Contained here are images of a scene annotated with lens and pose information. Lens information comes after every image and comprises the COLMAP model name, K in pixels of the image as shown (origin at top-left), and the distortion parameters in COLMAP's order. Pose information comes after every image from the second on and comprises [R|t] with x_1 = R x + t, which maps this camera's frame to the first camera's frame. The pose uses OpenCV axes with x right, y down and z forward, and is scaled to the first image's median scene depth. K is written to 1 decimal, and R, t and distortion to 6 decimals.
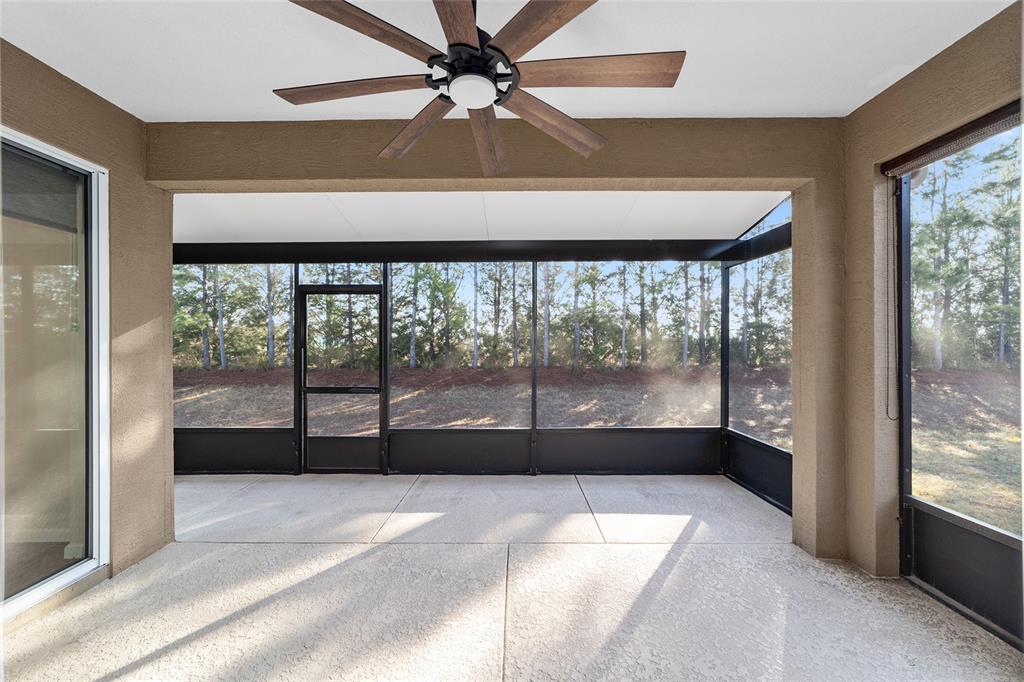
lens RADIAL K [[392.7, 0, 511.7], [0, 392.7, 342.6], [0, 0, 1]] dist [-0.009507, 0.005579]
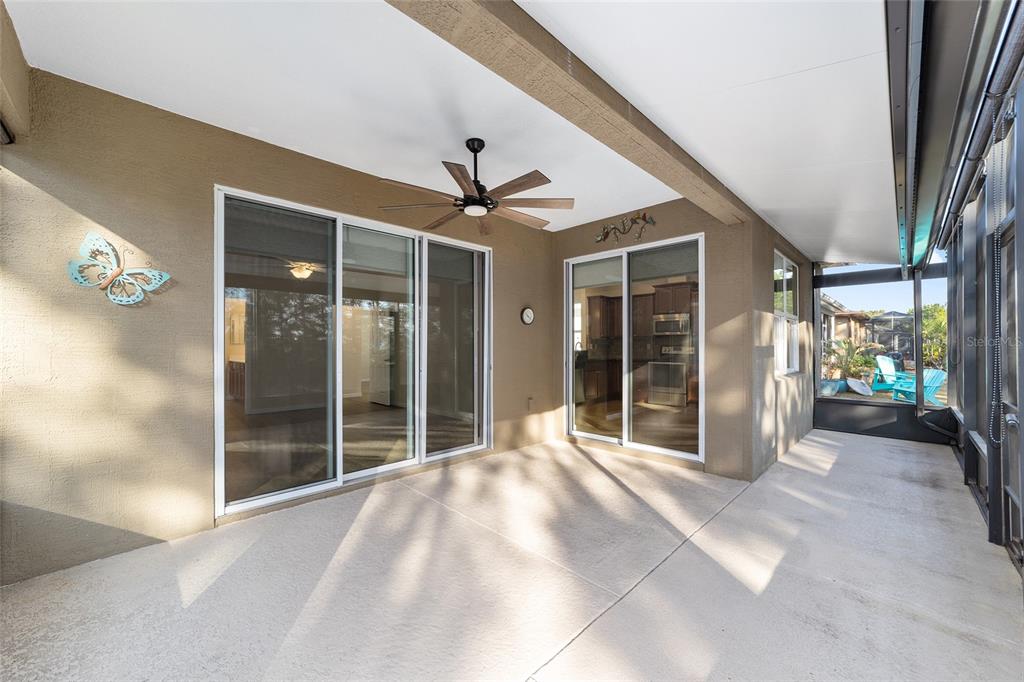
lens RADIAL K [[392.7, 0, 514.6], [0, 392.7, 344.0], [0, 0, 1]] dist [-0.009507, 0.005579]
pose [[-0.695113, 0.002109, -0.718897, 0.436378], [0.002177, 0.999997, 0.000830, 0.023195], [0.718897, -0.000988, -0.695116, 0.906923]]
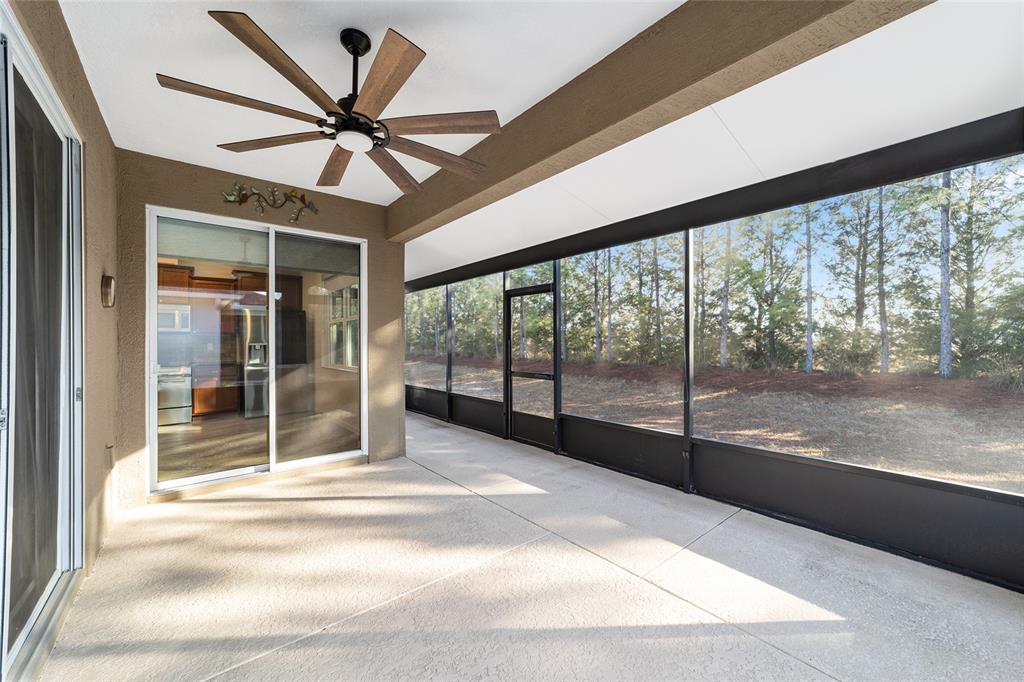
lens RADIAL K [[392.7, 0, 507.0], [0, 392.7, 342.7], [0, 0, 1]] dist [-0.009507, 0.005579]
pose [[0.642766, 0.000099, -0.766063, 0.448026], [0.001877, 0.999997, 0.001705, 0.020957], [0.766060, -0.002534, 0.642764, 0.184553]]
